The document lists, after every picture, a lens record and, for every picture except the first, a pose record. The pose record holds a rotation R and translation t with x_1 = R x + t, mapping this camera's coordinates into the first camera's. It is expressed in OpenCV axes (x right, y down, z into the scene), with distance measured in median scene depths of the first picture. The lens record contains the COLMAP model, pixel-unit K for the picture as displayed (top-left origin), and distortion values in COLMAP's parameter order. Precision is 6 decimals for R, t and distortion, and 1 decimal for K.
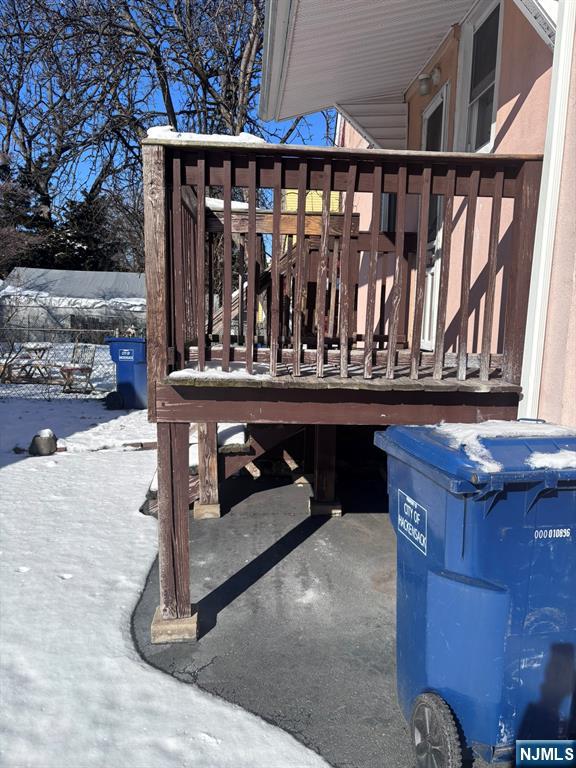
lens RADIAL K [[576.6, 0, 287.6], [0, 576.6, 385.0], [0, 0, 1]] dist [0.031723, -0.018937]
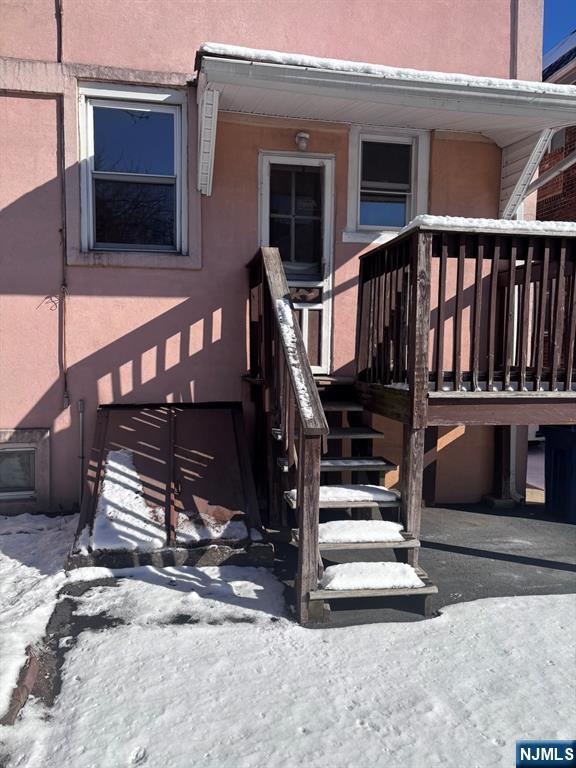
lens RADIAL K [[576.6, 0, 287.7], [0, 576.6, 384.2], [0, 0, 1]] dist [0.031723, -0.018937]
pose [[-0.132761, -0.087766, 0.987255, -1.037445], [0.110218, 0.988587, 0.102706, -0.189916], [-0.985001, 0.122449, -0.121572, 1.380390]]
